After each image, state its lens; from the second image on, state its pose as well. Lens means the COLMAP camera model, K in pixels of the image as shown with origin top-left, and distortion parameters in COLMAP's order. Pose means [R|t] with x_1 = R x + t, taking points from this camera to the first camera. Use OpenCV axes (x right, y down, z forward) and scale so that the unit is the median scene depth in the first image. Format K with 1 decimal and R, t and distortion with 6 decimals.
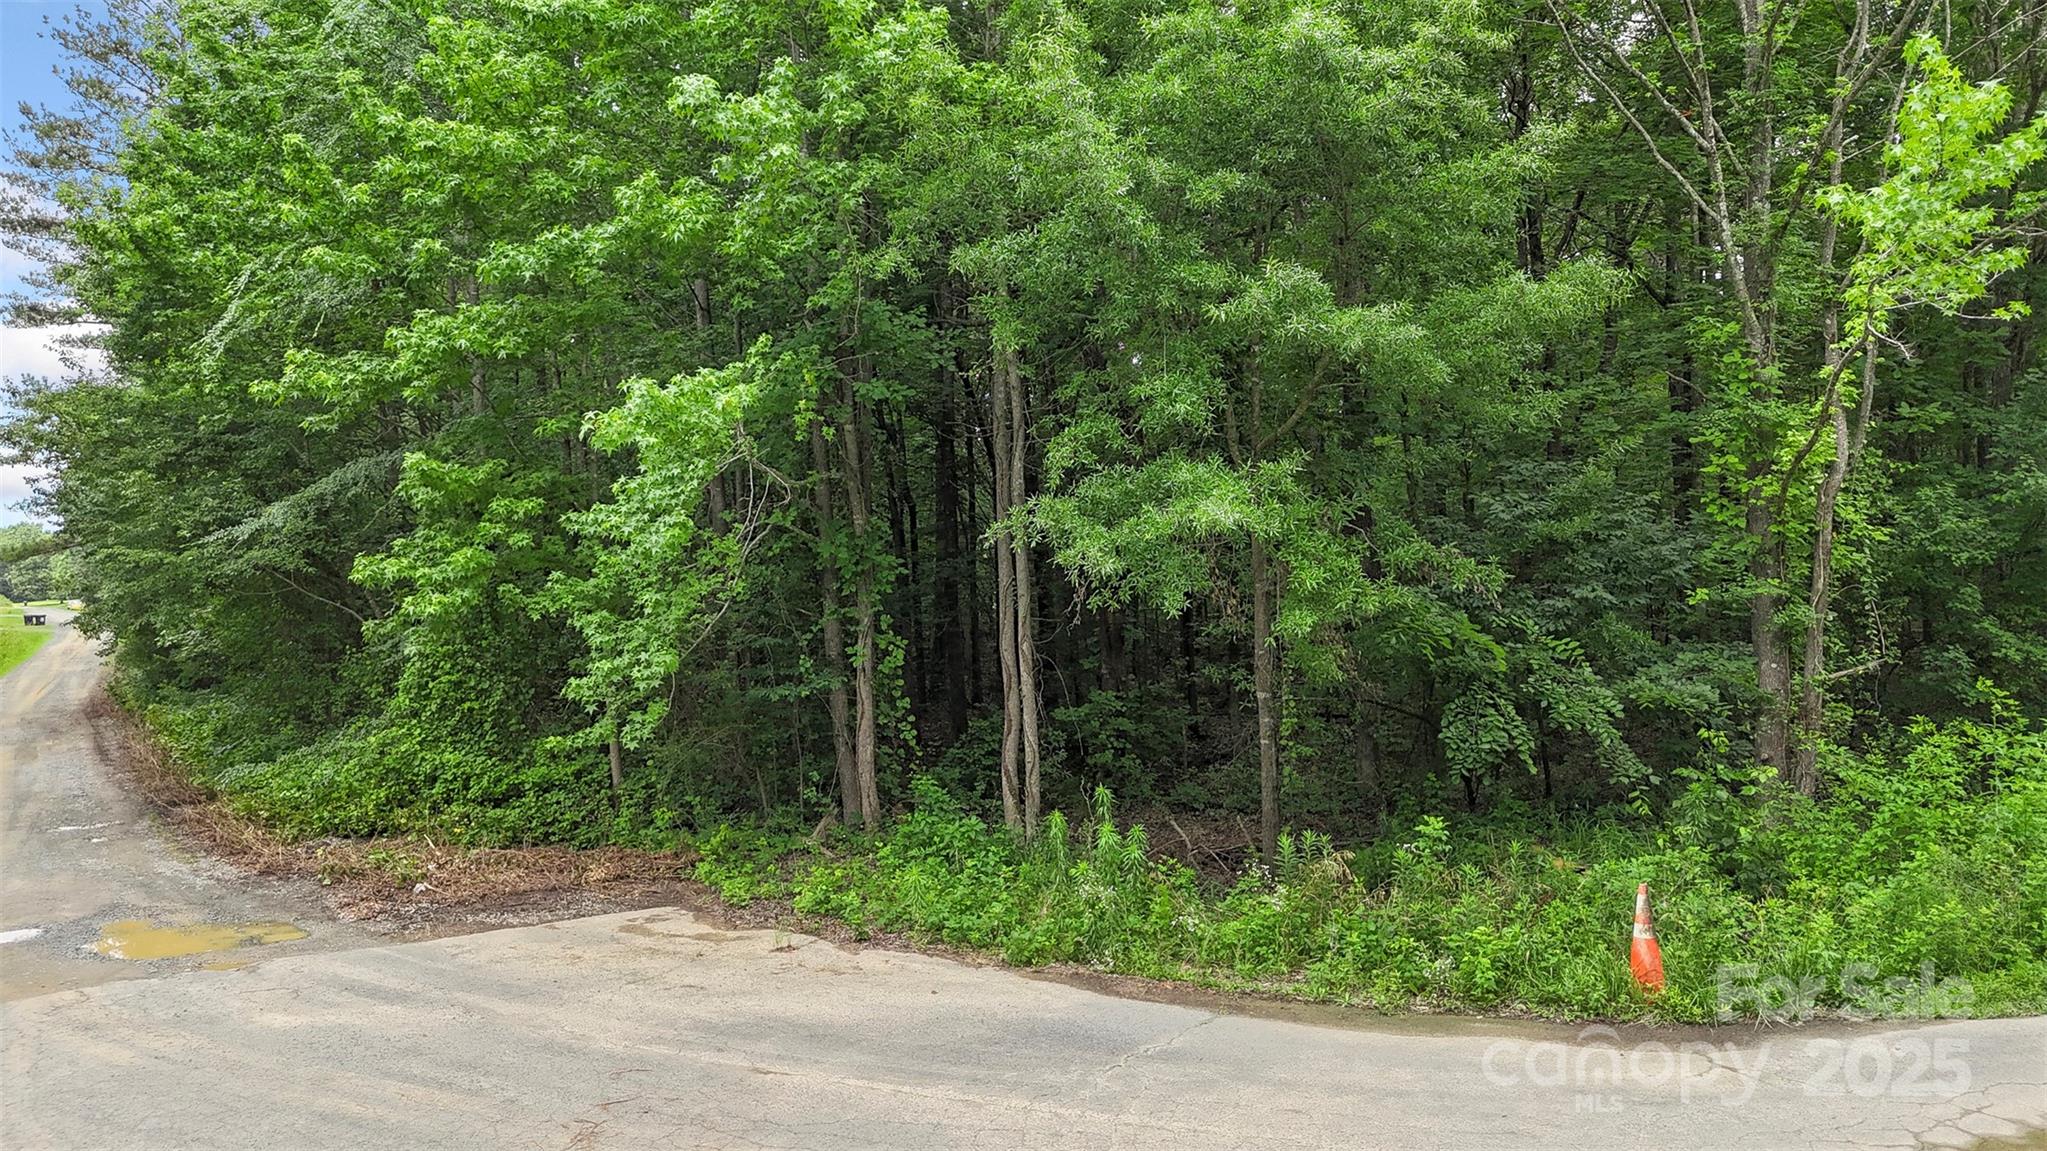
lens RADIAL K [[1474.6, 0, 1023.5], [0, 1474.6, 575.5], [0, 0, 1]] dist [0.002241, -0.002820]
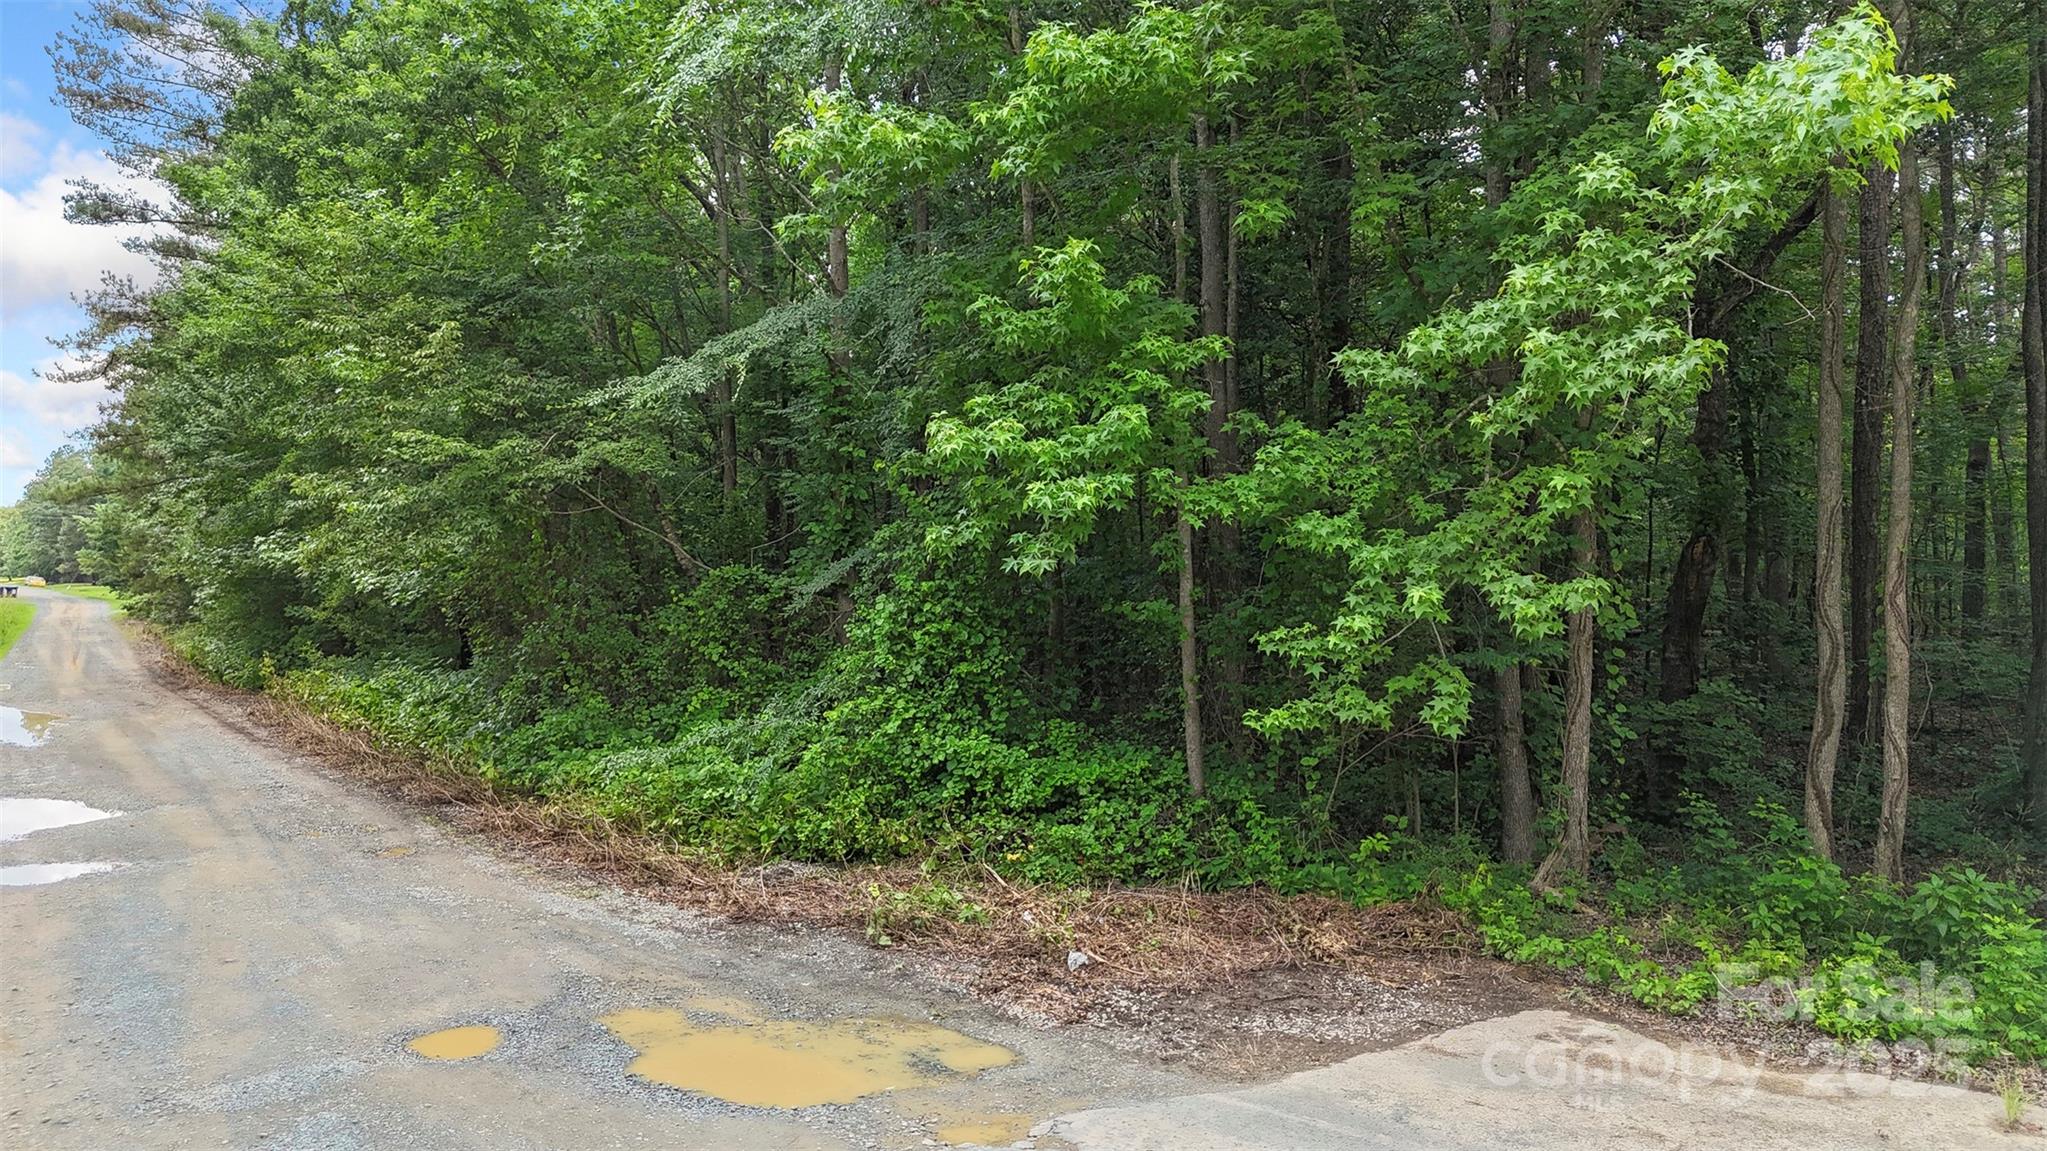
lens RADIAL K [[1474.6, 0, 1023.5], [0, 1474.6, 575.5], [0, 0, 1]] dist [0.002241, -0.002820]
pose [[0.999140, 0.026192, 0.032150, -0.385529], [-0.026056, 0.999650, -0.004649, 0.049574], [-0.032261, 0.003808, 0.999472, 0.332869]]
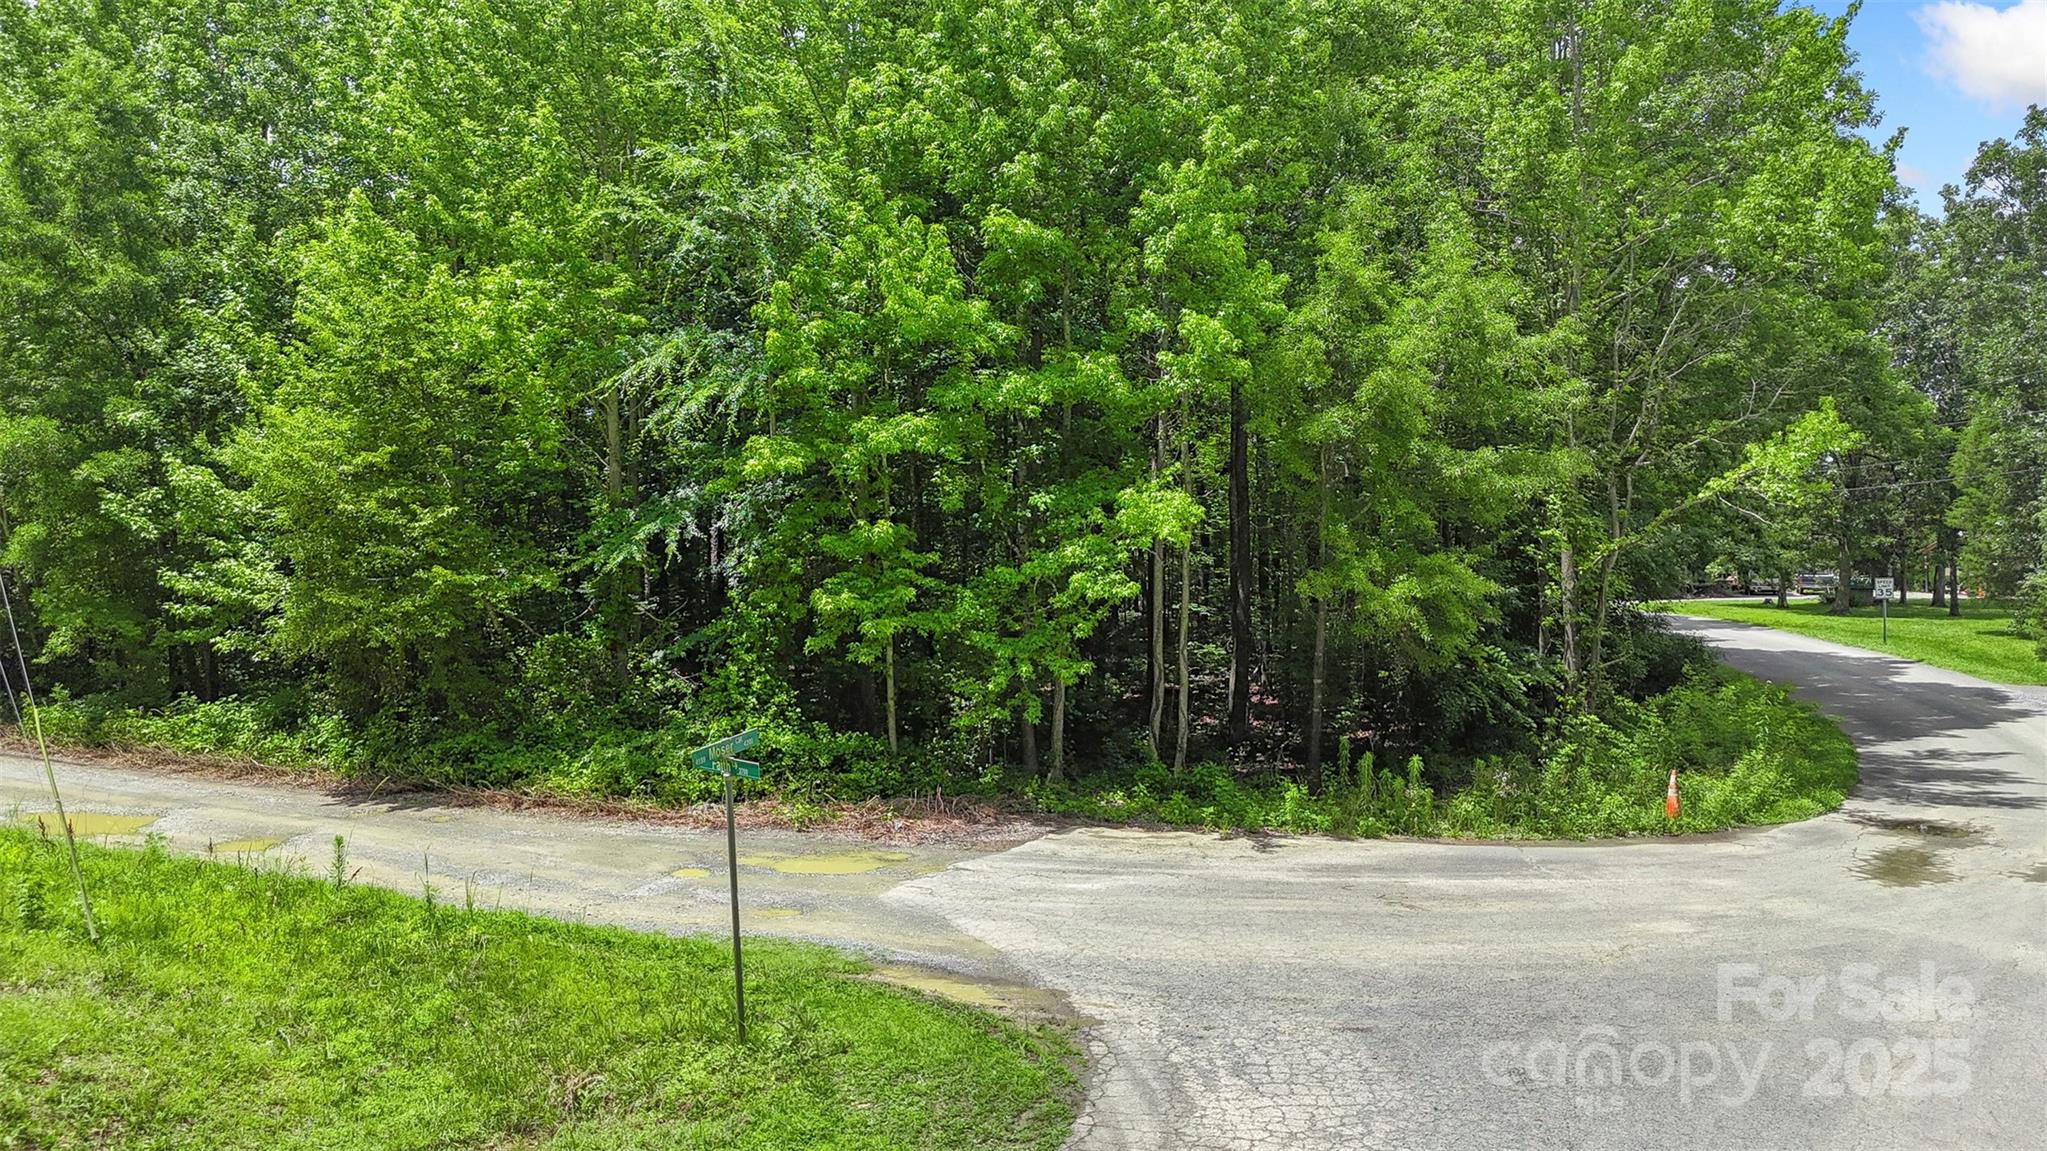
lens RADIAL K [[1474.6, 0, 1023.5], [0, 1474.6, 575.5], [0, 0, 1]] dist [0.002241, -0.002820]
pose [[0.878796, 0.014863, 0.476966, -0.890175], [-0.021638, 0.999728, 0.008714, -0.049977], [-0.476707, -0.017978, 0.878879, -0.342407]]
